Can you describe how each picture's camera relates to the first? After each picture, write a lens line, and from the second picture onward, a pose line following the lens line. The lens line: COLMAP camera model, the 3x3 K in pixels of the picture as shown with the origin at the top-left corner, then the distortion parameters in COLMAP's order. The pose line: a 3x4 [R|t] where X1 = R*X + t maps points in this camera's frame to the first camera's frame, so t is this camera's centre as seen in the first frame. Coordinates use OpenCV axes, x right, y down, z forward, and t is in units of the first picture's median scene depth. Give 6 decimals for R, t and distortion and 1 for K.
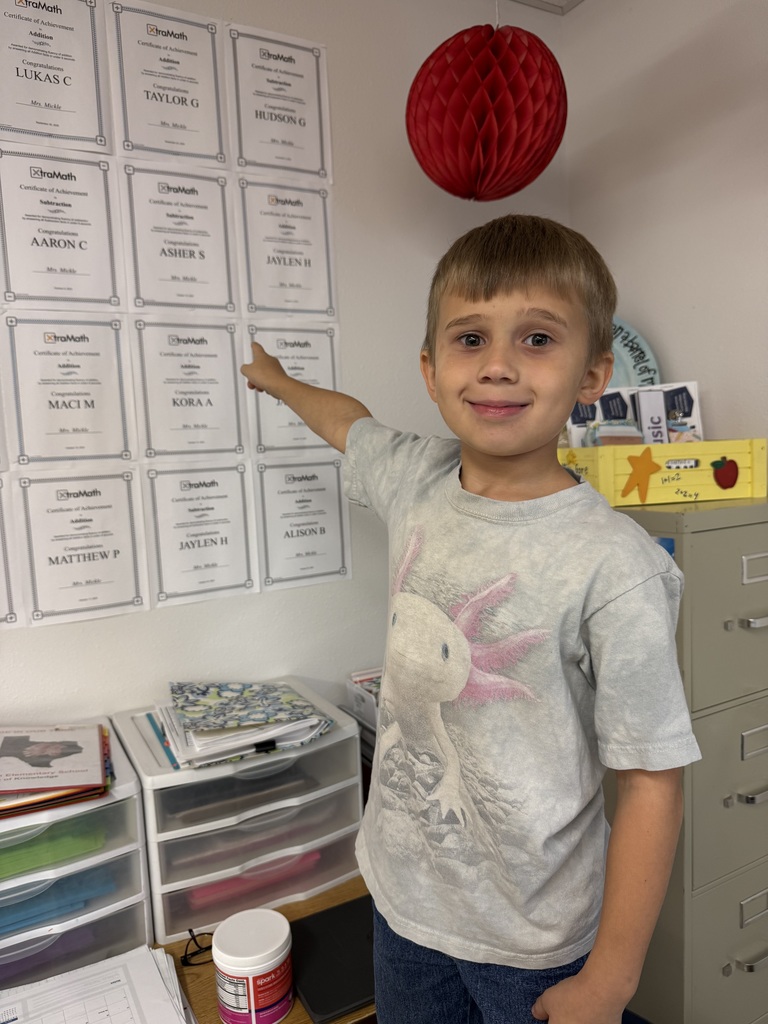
lens RADIAL K [[724.8, 0, 375.6], [0, 724.8, 513.4], [0, 0, 1]] dist [0.022855, -0.038340]
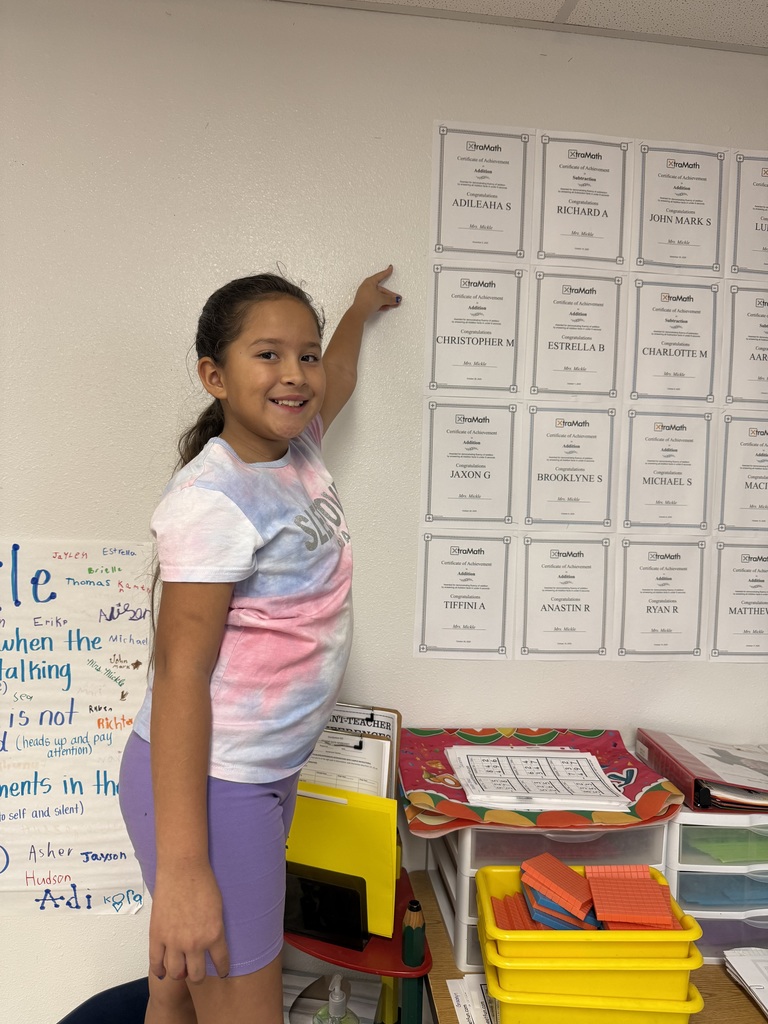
lens RADIAL K [[724.8, 0, 378.0], [0, 724.8, 506.0], [0, 0, 1]] dist [0.022855, -0.038340]
pose [[0.922189, 0.089807, -0.376167, -0.541130], [-0.108850, 0.993616, -0.029632, -0.009222], [0.371105, 0.068272, 0.926078, -0.372897]]
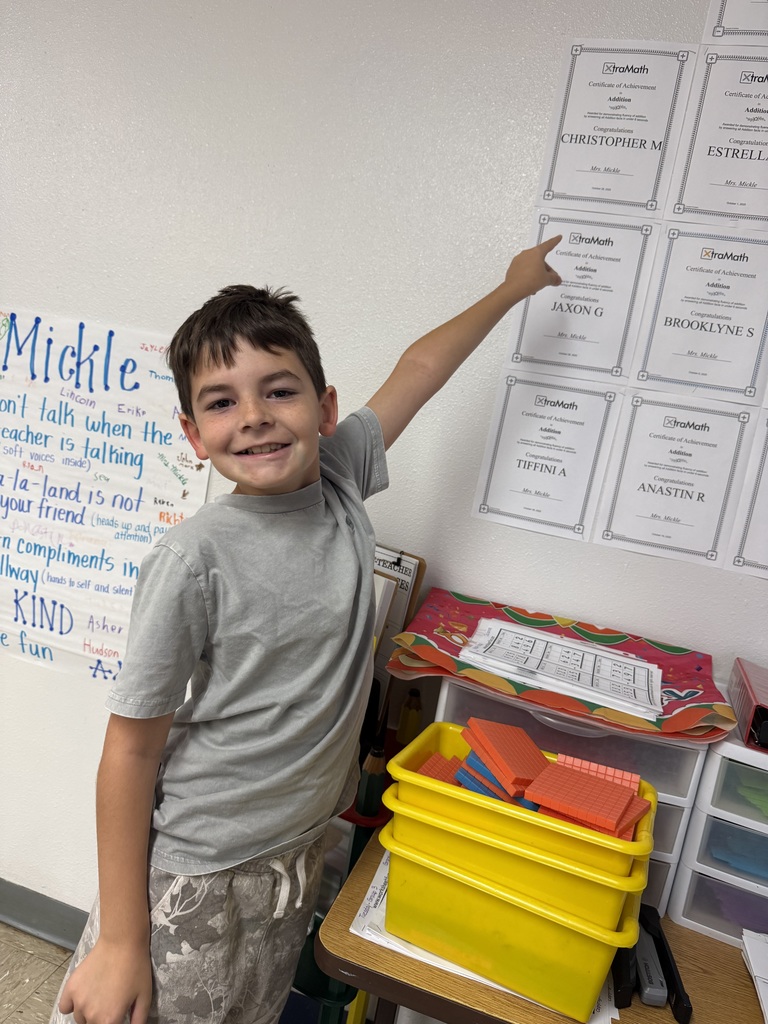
lens RADIAL K [[724.8, 0, 379.5], [0, 724.8, 511.5], [0, 0, 1]] dist [0.022855, -0.038340]
pose [[0.700526, 0.261981, -0.663799, -0.319773], [-0.267645, 0.958731, 0.095927, 0.122688], [0.661535, 0.110463, 0.741734, -0.103853]]
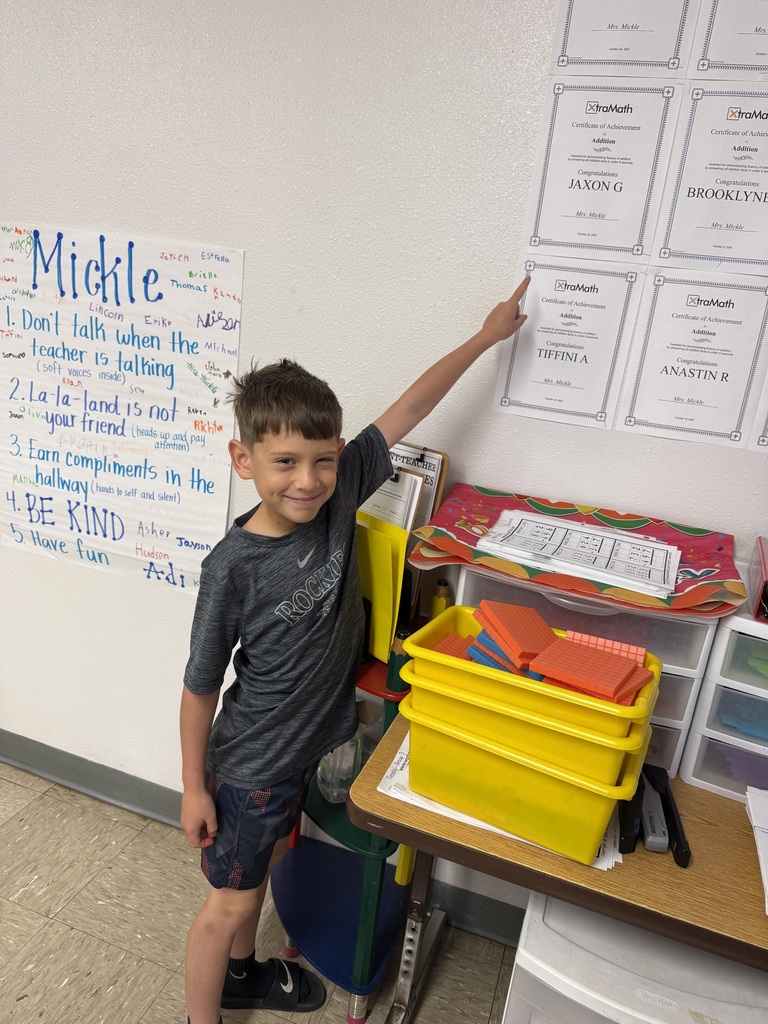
lens RADIAL K [[724.8, 0, 384.1], [0, 724.8, 512.3], [0, 0, 1]] dist [0.022855, -0.038340]
pose [[0.665471, 0.323933, -0.672470, -0.269297], [-0.210763, 0.945808, 0.247033, 0.109309], [0.716050, -0.022662, 0.697681, -0.092451]]
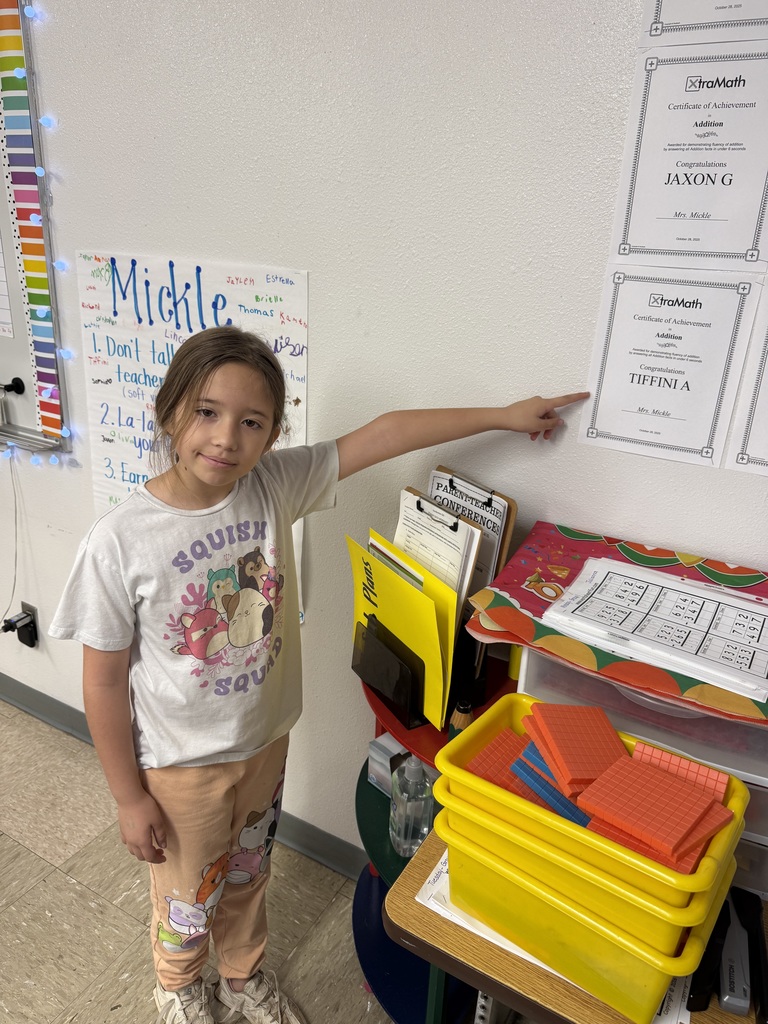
lens RADIAL K [[724.8, 0, 383.8], [0, 724.8, 514.4], [0, 0, 1]] dist [0.022855, -0.038340]
pose [[0.525266, 0.370328, -0.766128, -0.306549], [-0.146420, 0.926240, 0.347334, -0.002181], [0.838246, -0.070267, 0.540746, 0.041421]]
